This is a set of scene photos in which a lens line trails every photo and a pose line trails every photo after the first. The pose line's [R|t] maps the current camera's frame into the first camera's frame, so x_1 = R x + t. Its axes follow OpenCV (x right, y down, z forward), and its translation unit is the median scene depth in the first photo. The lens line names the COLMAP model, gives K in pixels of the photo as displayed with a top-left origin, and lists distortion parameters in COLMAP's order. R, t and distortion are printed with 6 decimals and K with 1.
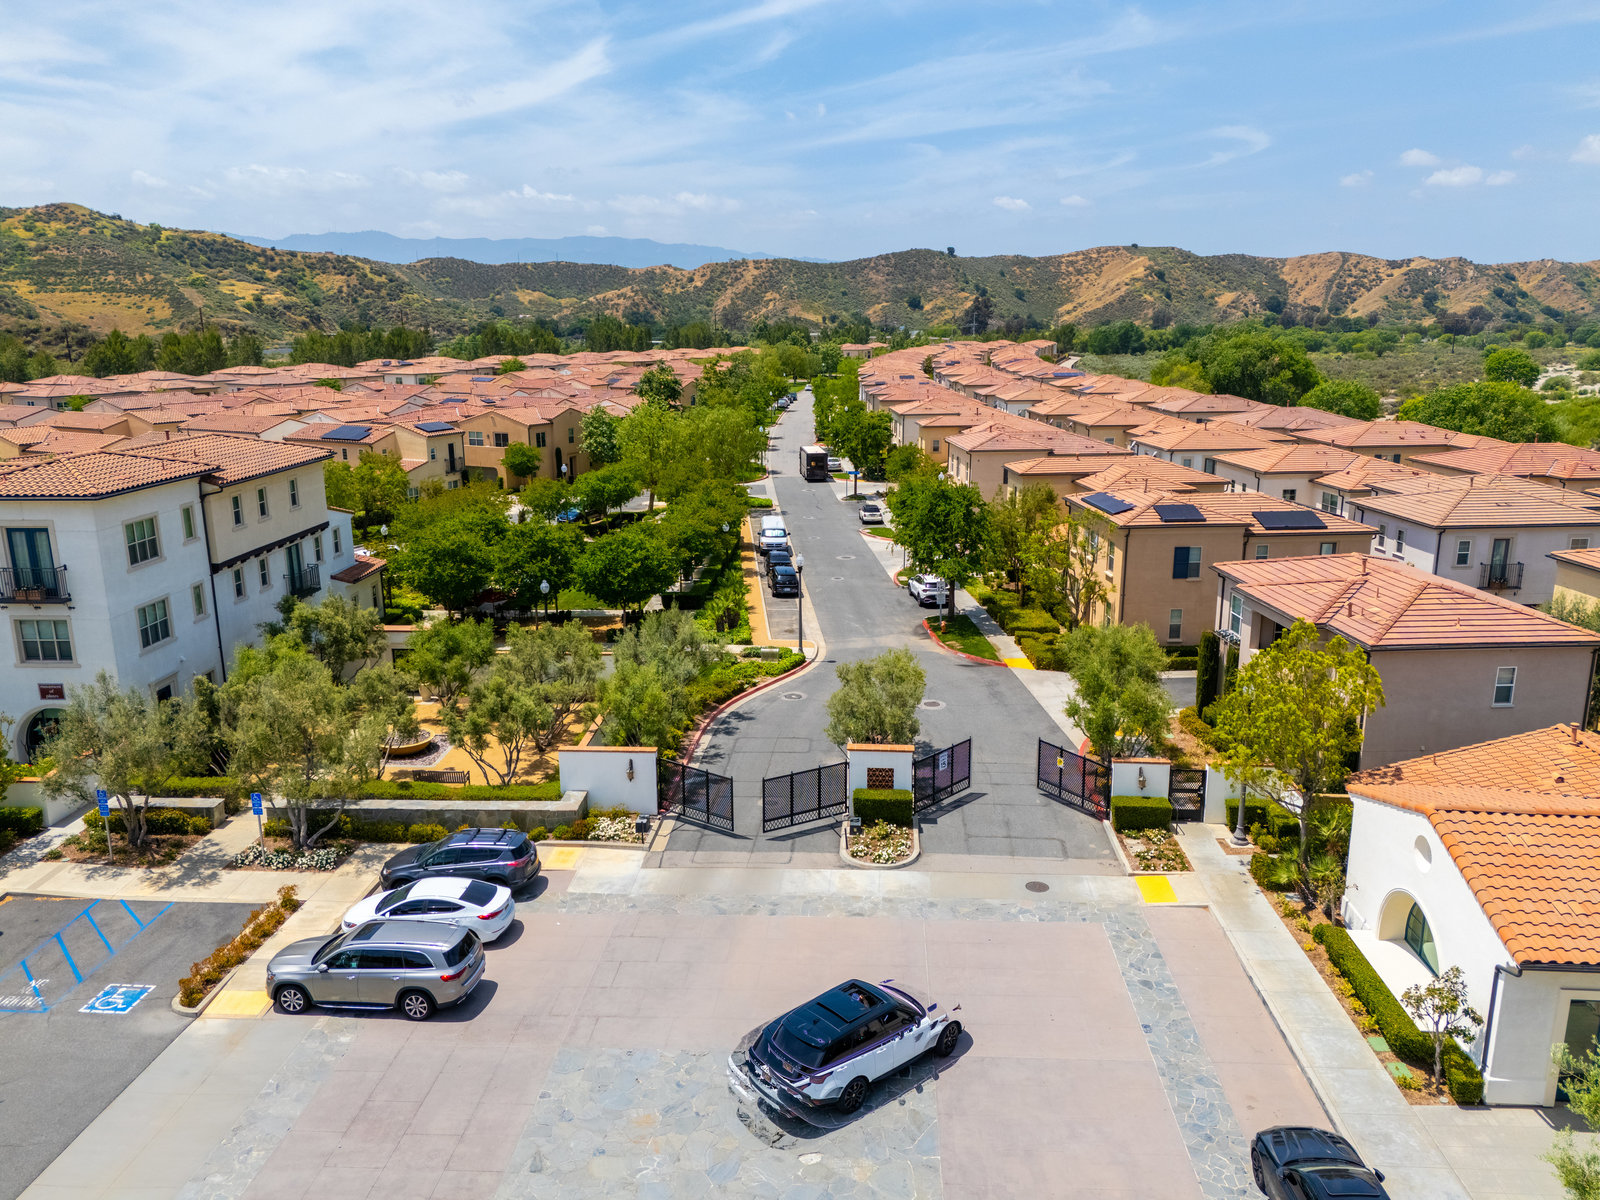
lens RADIAL K [[1174.5, 0, 800.0], [0, 1174.5, 600.0], [0, 0, 1]] dist [0.065105, -0.057054]
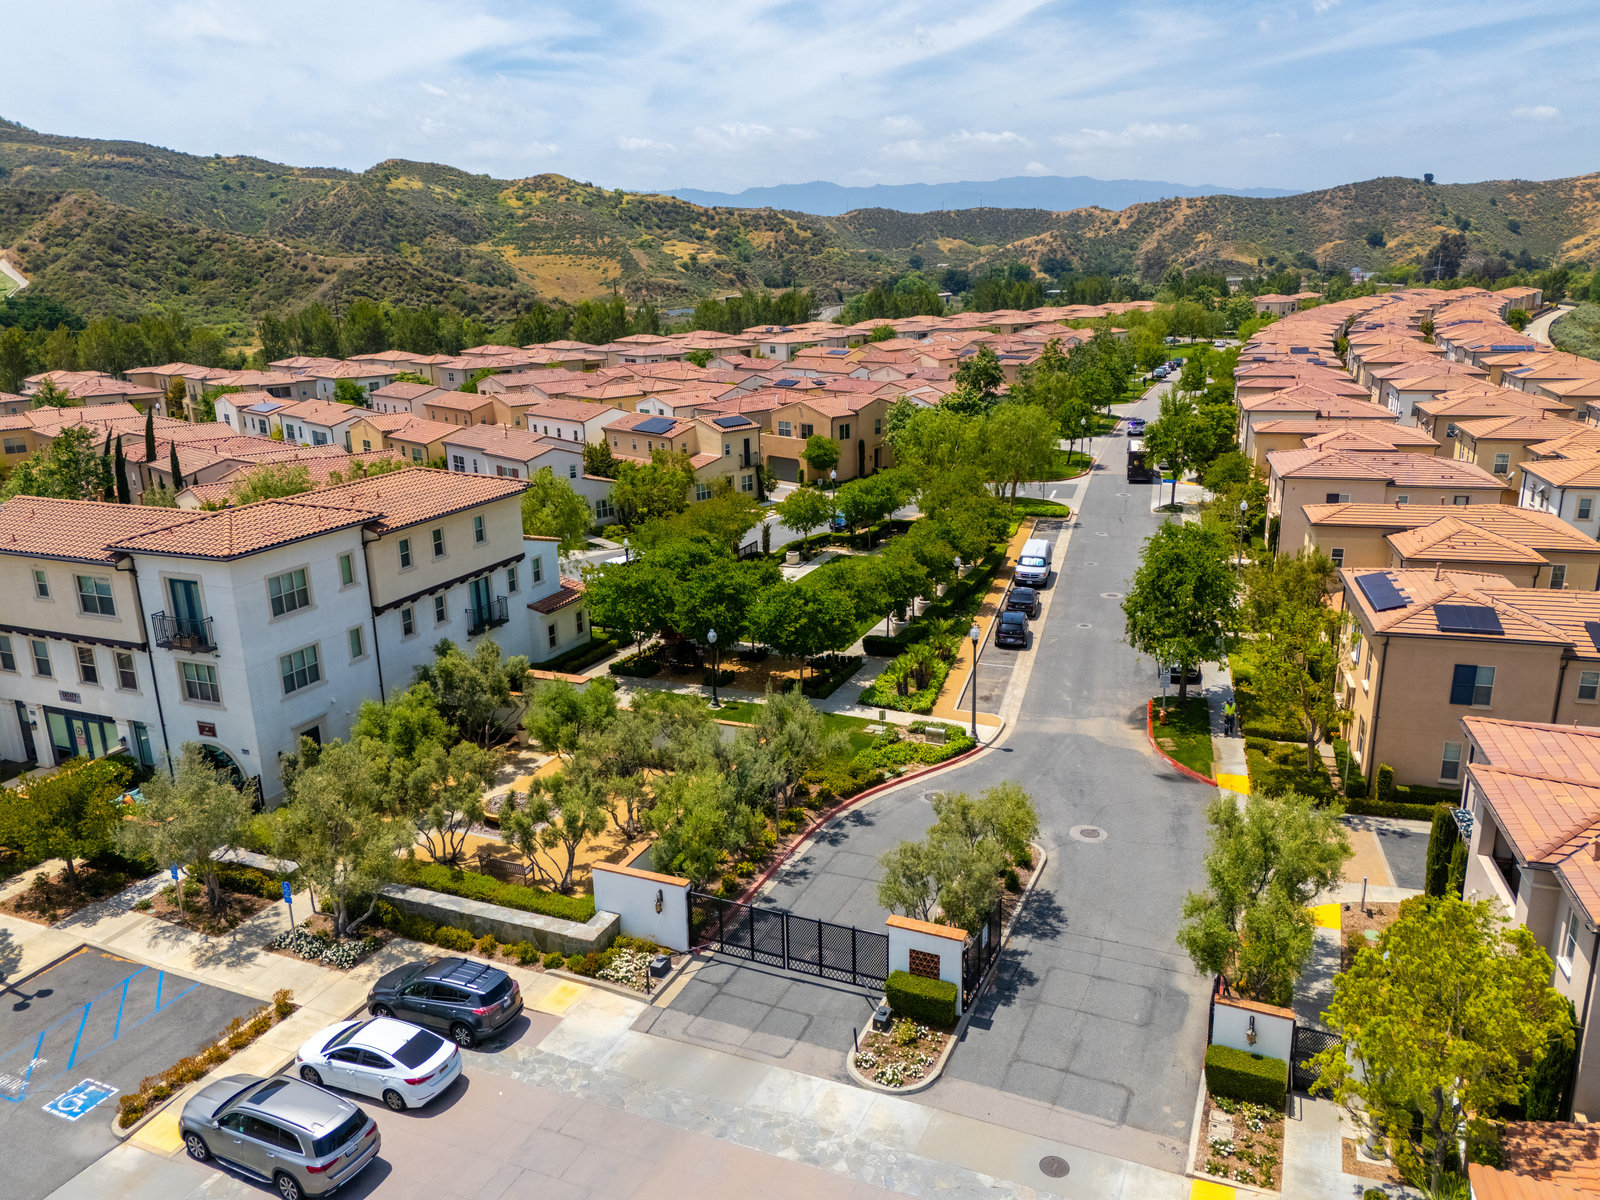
lens RADIAL K [[1174.5, 0, 800.0], [0, 1174.5, 600.0], [0, 0, 1]] dist [0.065105, -0.057054]
pose [[0.940492, 0.078342, -0.330660, 0.103112], [-0.063540, 0.996443, 0.055359, -0.061799], [0.333821, -0.031055, 0.942125, 0.080258]]
